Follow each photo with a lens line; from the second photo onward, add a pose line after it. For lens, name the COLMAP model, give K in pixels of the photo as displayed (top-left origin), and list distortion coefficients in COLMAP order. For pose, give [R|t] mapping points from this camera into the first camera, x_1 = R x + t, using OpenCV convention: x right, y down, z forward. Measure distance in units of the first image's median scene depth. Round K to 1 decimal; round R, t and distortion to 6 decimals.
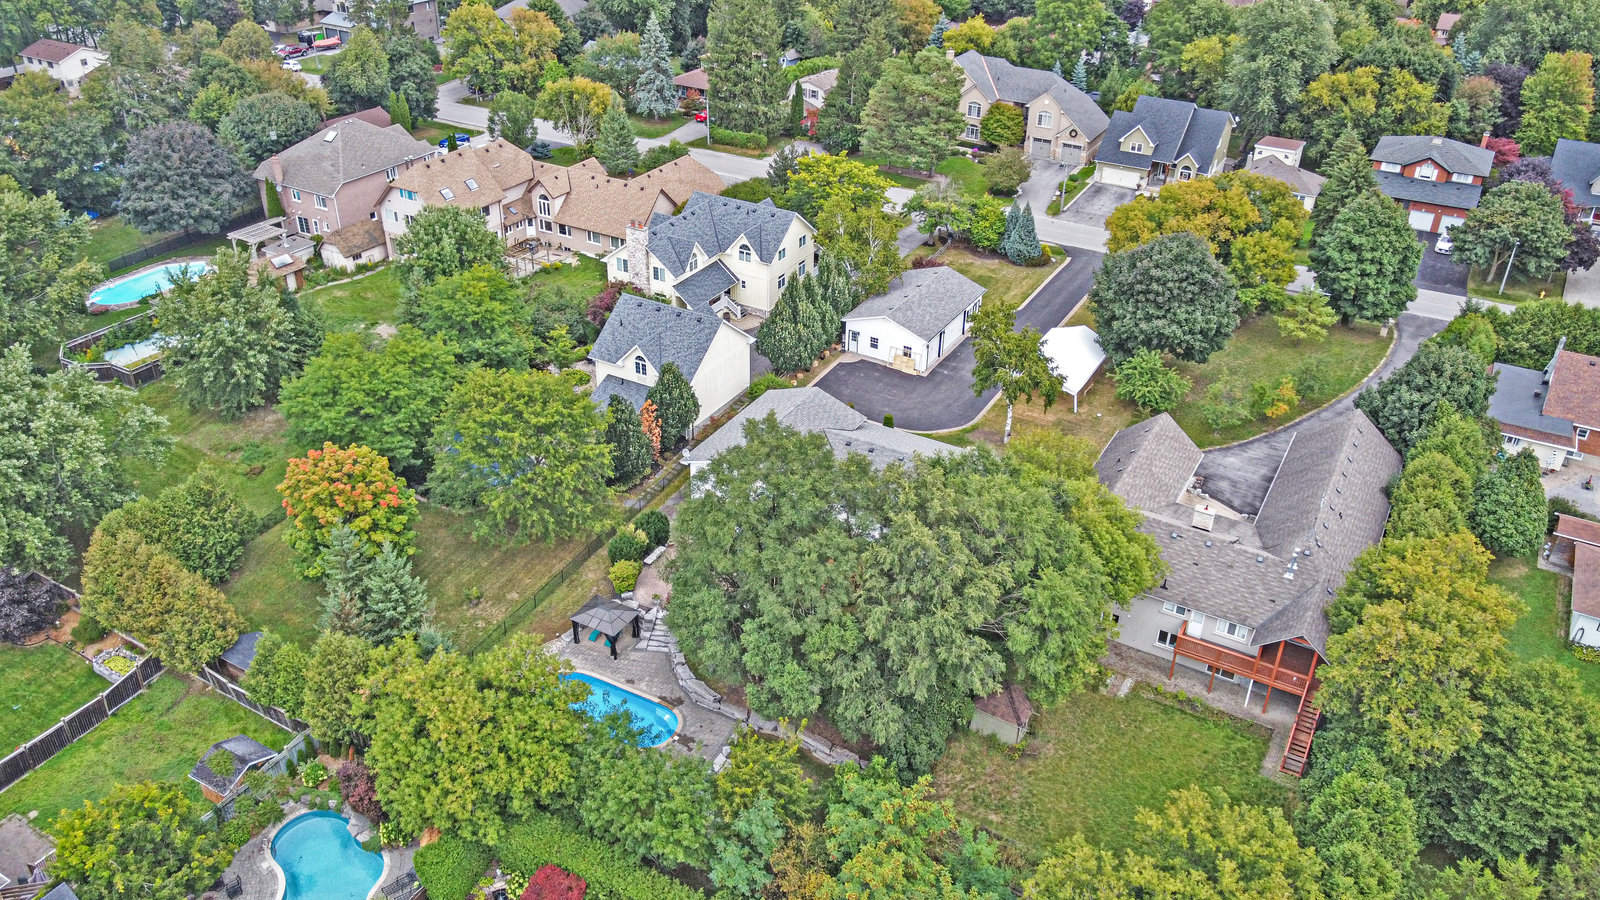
lens RADIAL K [[1218.2, 0, 800.0], [0, 1218.2, 450.0], [0, 0, 1]] dist [0.004658, 0.037776]
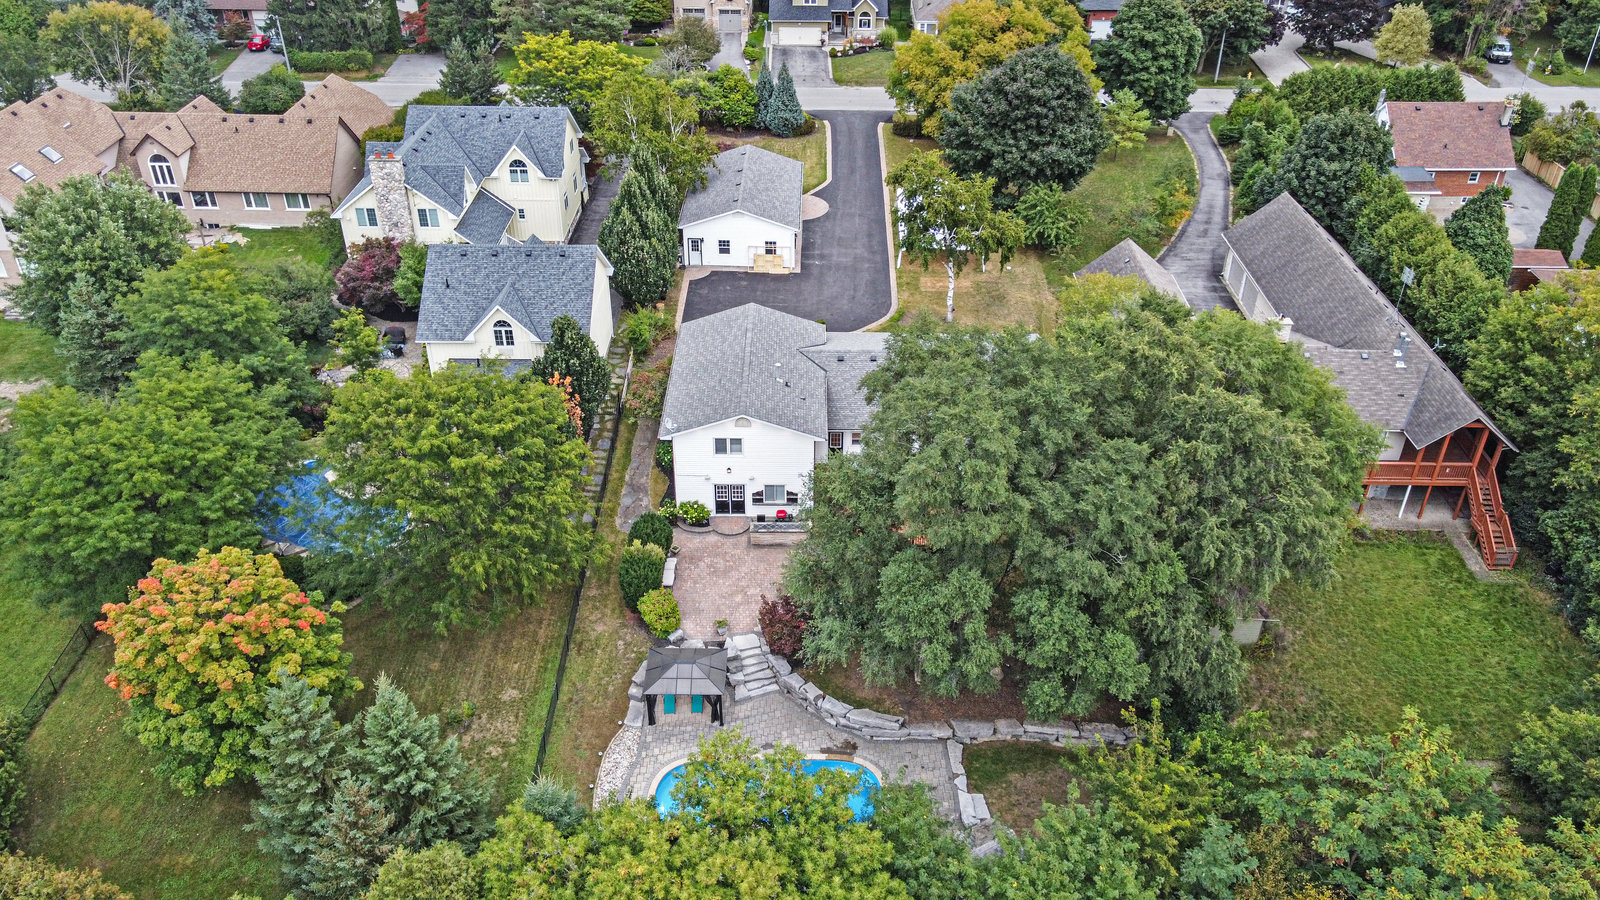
lens RADIAL K [[1218.2, 0, 800.0], [0, 1218.2, 450.0], [0, 0, 1]] dist [0.004658, 0.037776]
pose [[0.876831, -0.275033, 0.394366, -0.246172], [0.255298, 0.961377, 0.102842, -0.028877], [-0.407420, 0.010506, 0.913181, 0.244192]]
